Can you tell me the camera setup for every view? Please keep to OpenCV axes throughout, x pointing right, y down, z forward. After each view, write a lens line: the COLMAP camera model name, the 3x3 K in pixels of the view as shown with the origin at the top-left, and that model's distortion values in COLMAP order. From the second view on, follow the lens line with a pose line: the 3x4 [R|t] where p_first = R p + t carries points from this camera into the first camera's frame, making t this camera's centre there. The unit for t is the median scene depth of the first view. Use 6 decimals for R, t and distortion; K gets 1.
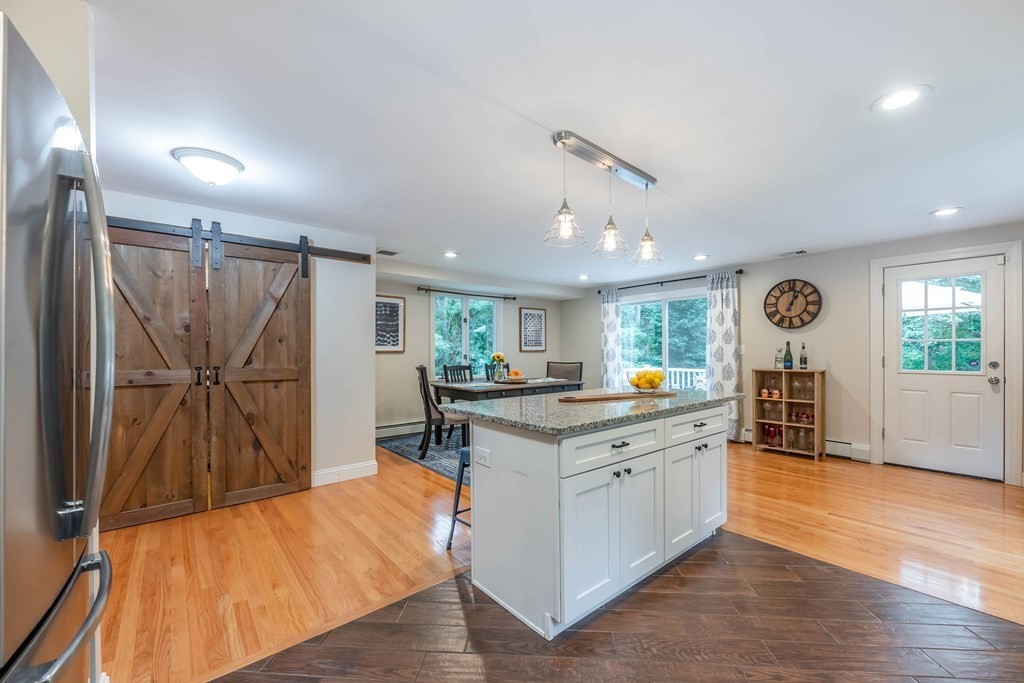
lens RADIAL K [[411.0, 0, 516.9], [0, 411.0, 352.9], [0, 0, 1]] dist [-0.004630, -0.000159]
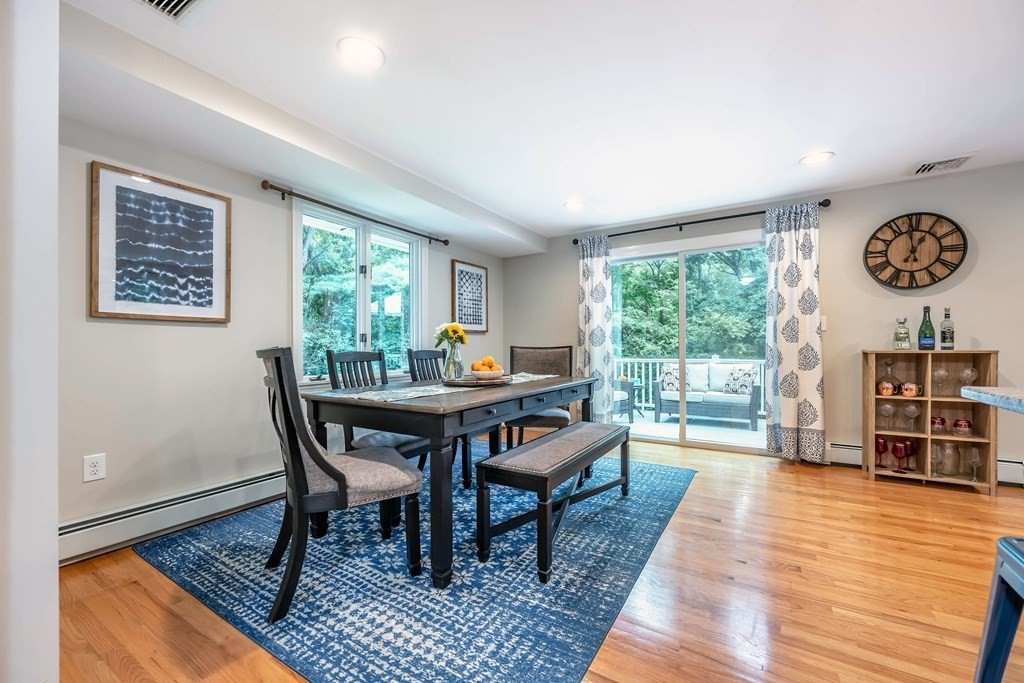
lens RADIAL K [[411.5, 0, 512.0], [0, 411.5, 346.6], [0, 0, 1]] dist [-0.001982, 0.000218]
pose [[0.952204, -0.003636, 0.305441, -0.140963], [0.005520, 0.999971, -0.005305, 0.033625], [-0.305413, 0.006737, 0.952196, 0.578342]]
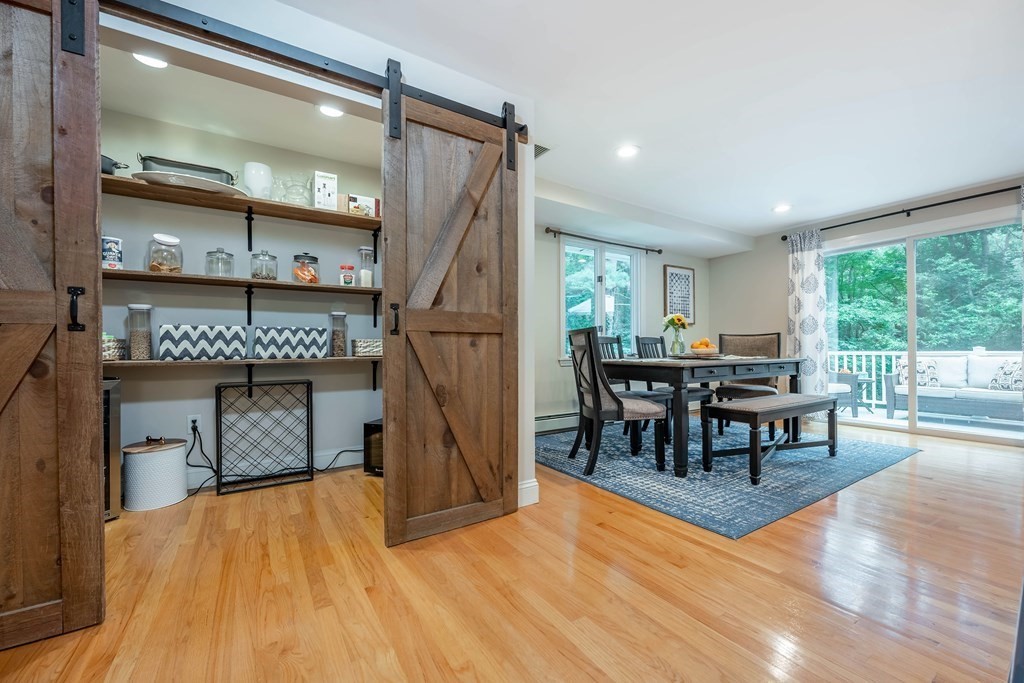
lens RADIAL K [[408.4, 0, 514.5], [0, 408.4, 346.3], [0, 0, 1]] dist [-0.003417, 0.000034]
pose [[0.991441, -0.005276, -0.130451, -0.245846], [0.003913, 0.999935, -0.010704, 0.065129], [0.130499, 0.010102, 0.991397, 0.344051]]
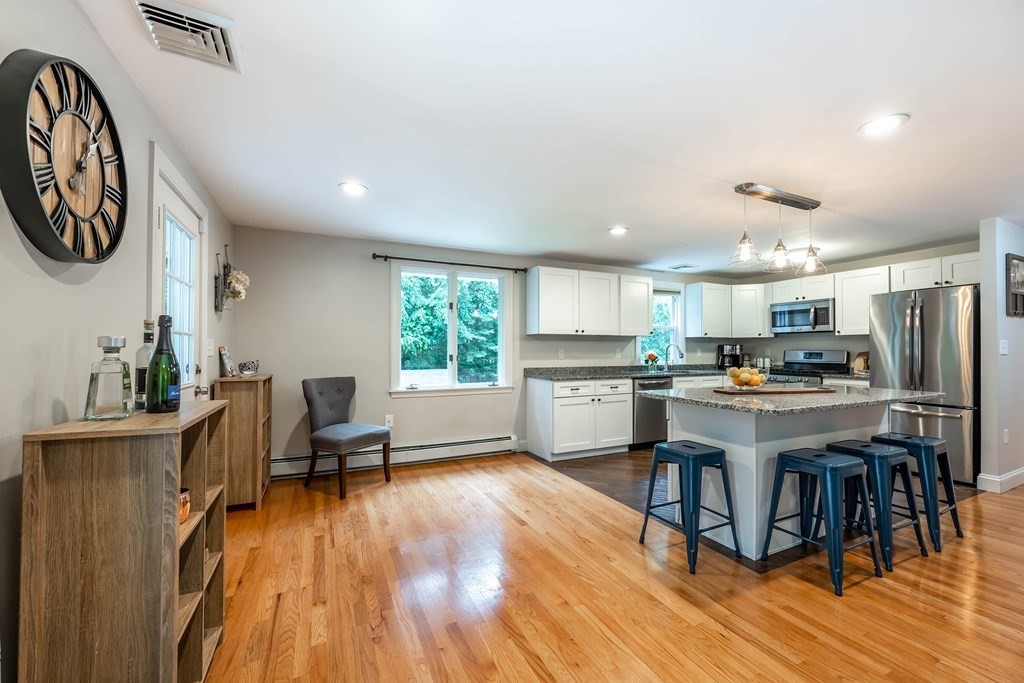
lens RADIAL K [[408.4, 0, 514.5], [0, 408.4, 346.3], [0, 0, 1]] dist [-0.003417, 0.000034]
pose [[-0.966851, 0.006953, 0.255248, 0.343399], [0.005777, 0.999969, -0.005354, -0.003206], [-0.255278, -0.003702, -0.966861, 1.188700]]
